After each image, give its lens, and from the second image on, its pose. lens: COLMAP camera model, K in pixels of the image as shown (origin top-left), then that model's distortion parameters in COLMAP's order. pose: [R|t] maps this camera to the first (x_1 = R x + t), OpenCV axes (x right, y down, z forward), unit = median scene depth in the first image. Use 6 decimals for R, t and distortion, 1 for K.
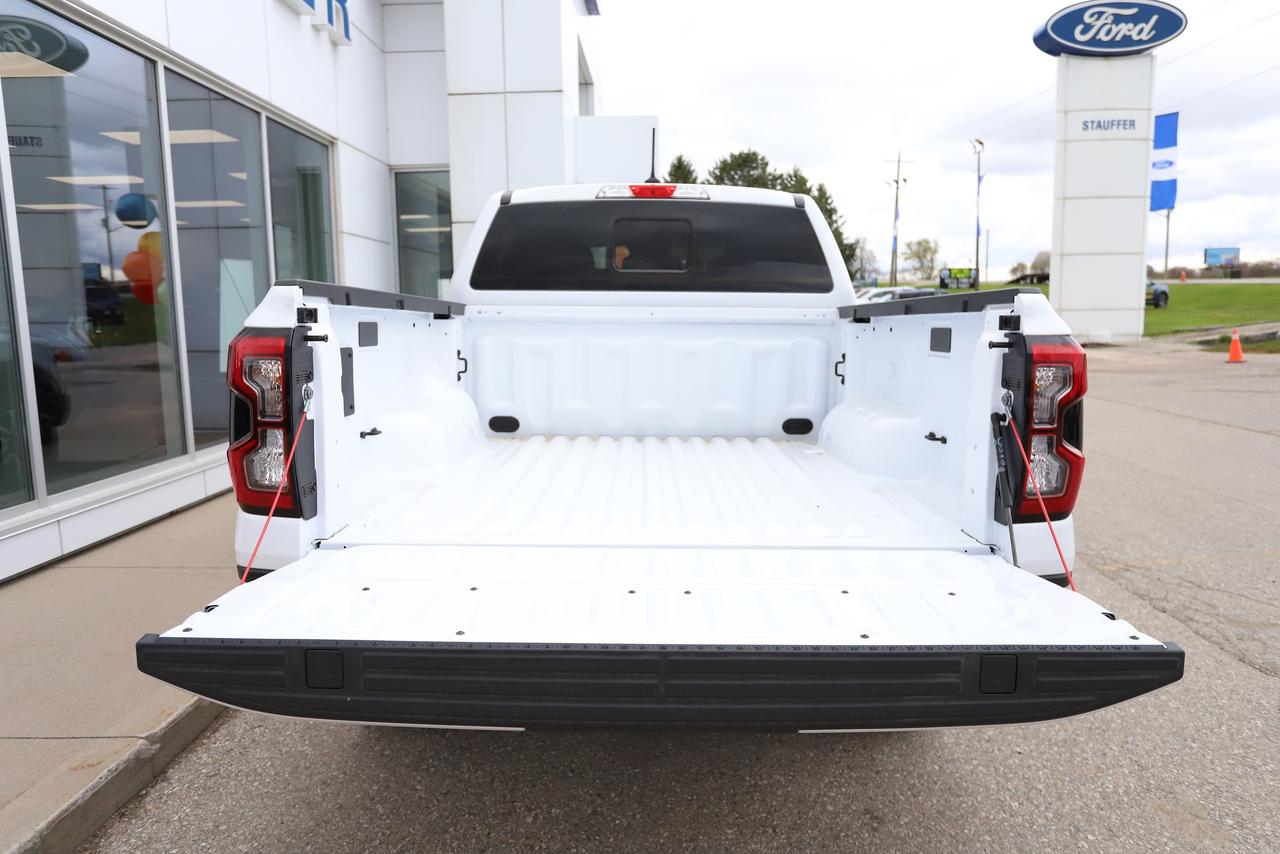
lens RADIAL K [[815.7, 0, 644.0], [0, 815.7, 425.6], [0, 0, 1]] dist [-0.041501, 0.030729]
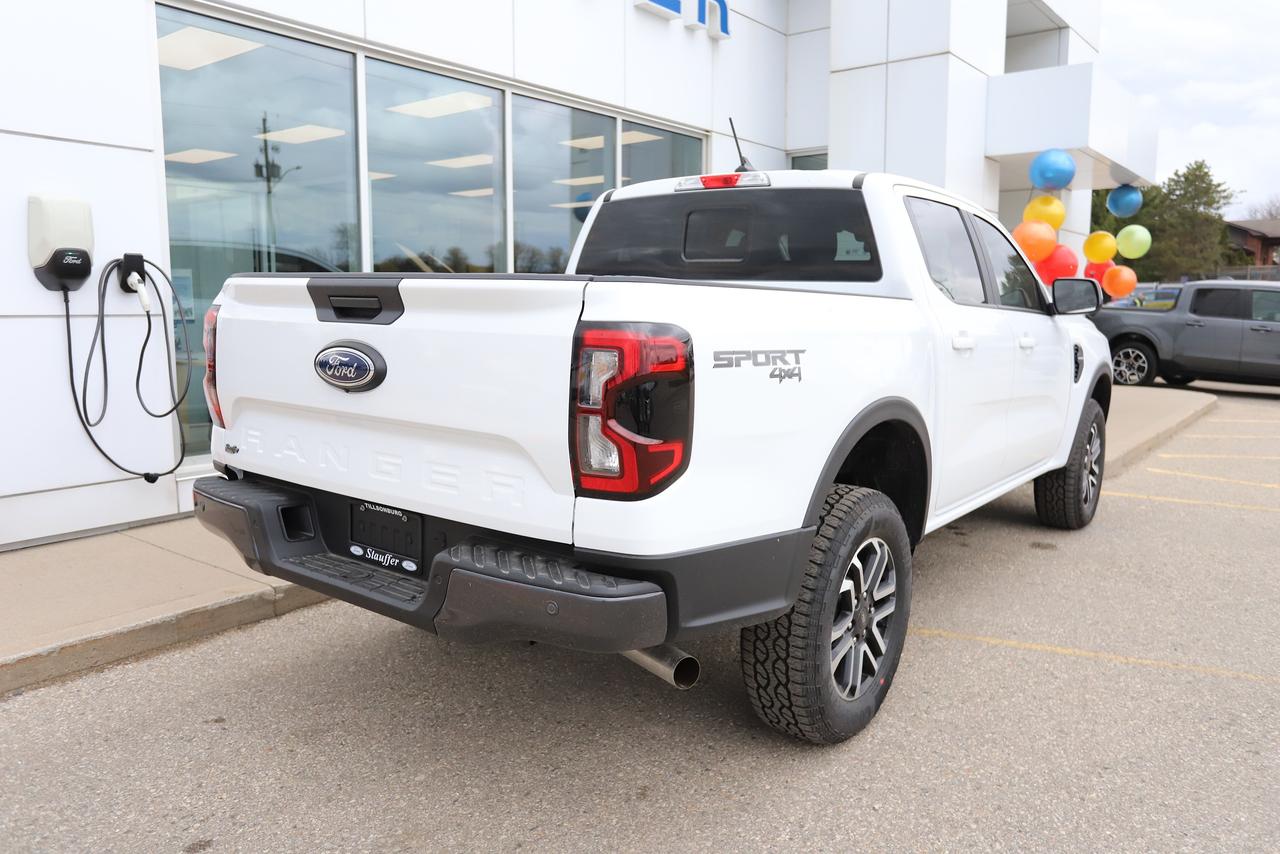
lens RADIAL K [[927.2, 0, 647.2], [0, 927.2, 425.4], [0, 0, 1]] dist [-0.022811, 0.000671]
pose [[0.803121, 0.091386, -0.588765, 0.376629], [-0.095019, 0.995165, 0.024852, -0.003552], [0.588190, 0.035985, 0.807922, 0.016134]]
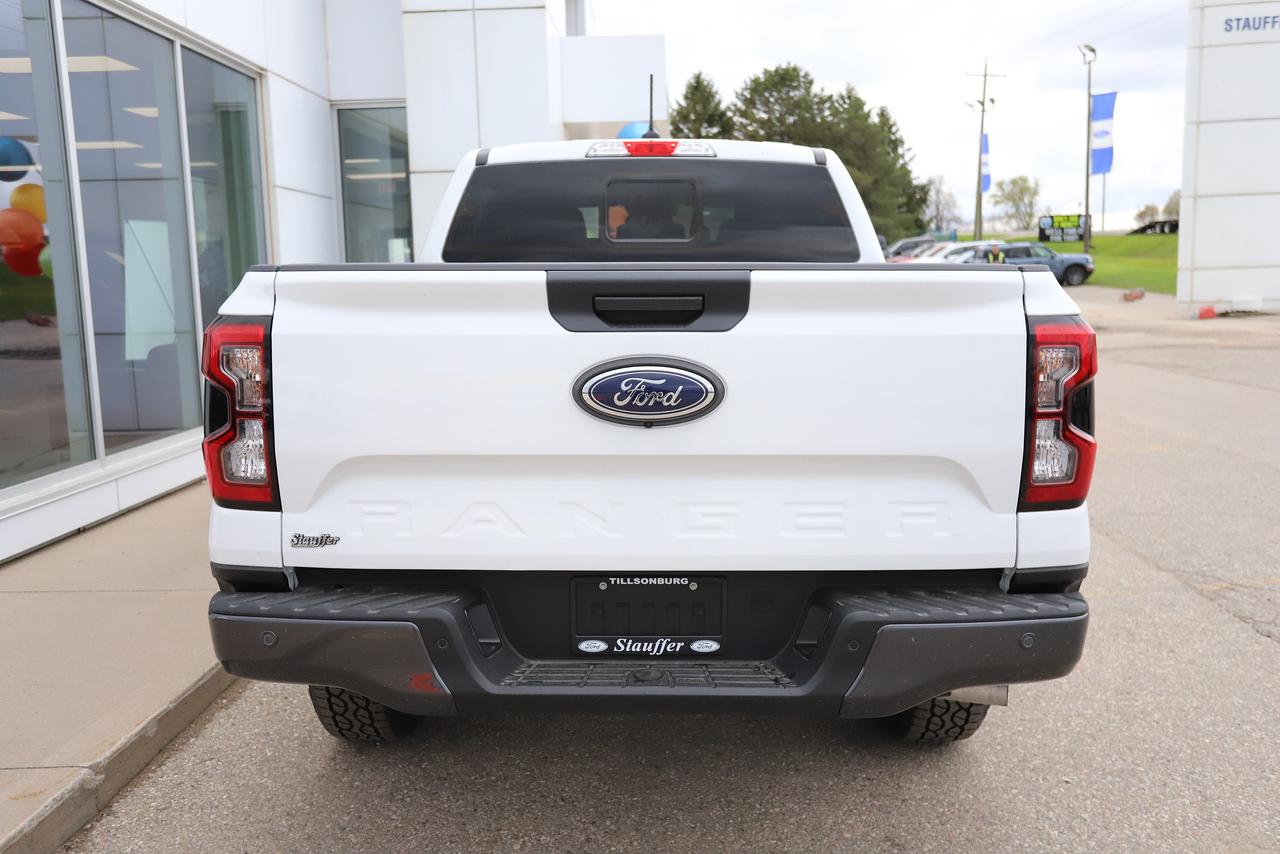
lens RADIAL K [[1061.3, 0, 642.9], [0, 1061.3, 428.1], [0, 0, 1]] dist [-0.001165, 0.041789]
pose [[0.999899, -0.008303, -0.011560, 0.007580], [0.008343, 0.999959, 0.003391, 0.004138], [0.011531, -0.003488, 0.999927, -0.079602]]
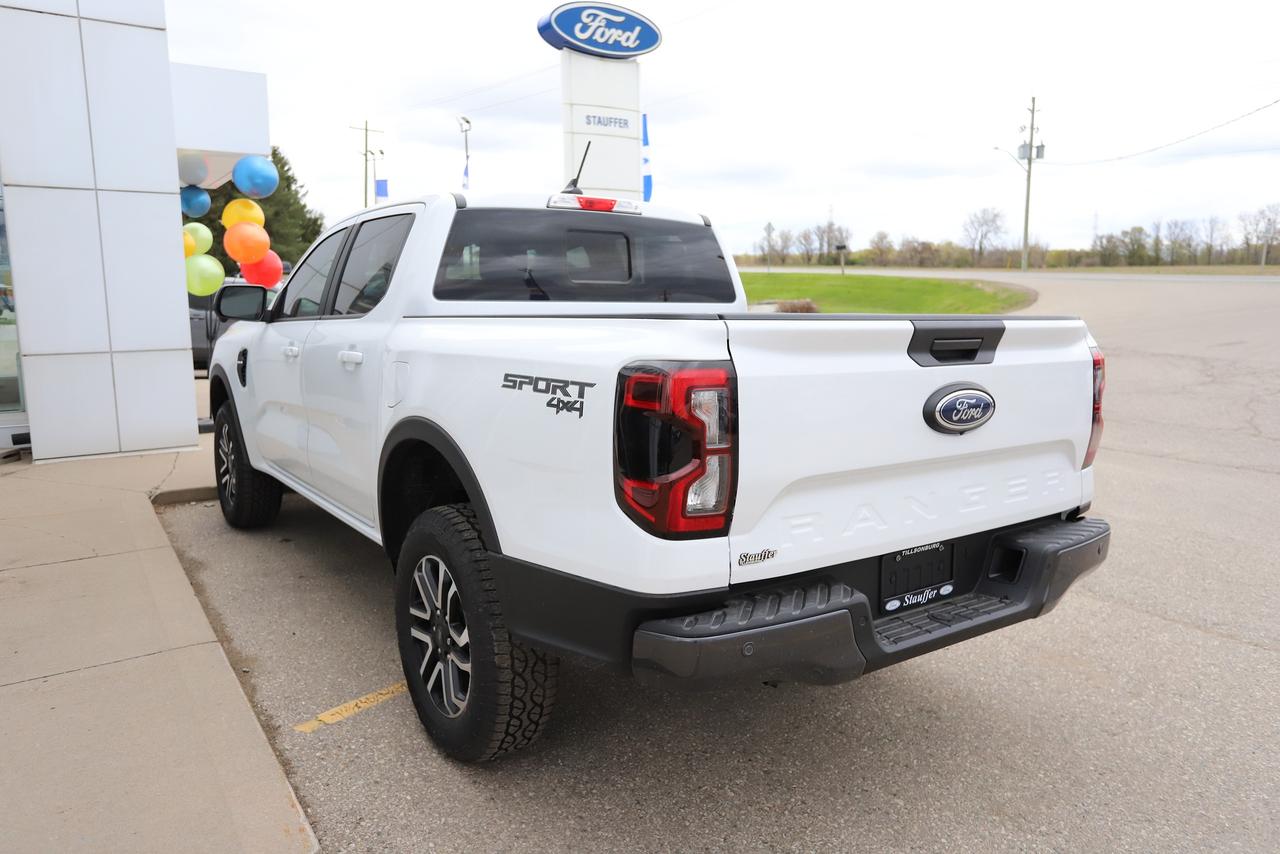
lens RADIAL K [[904.8, 0, 644.8], [0, 904.8, 428.2], [0, 0, 1]] dist [-0.036967, 0.009974]
pose [[0.816339, -0.080493, 0.571937, -0.358375], [0.075555, 0.996614, 0.032421, -0.022790], [-0.572610, 0.016746, 0.819657, 0.022394]]
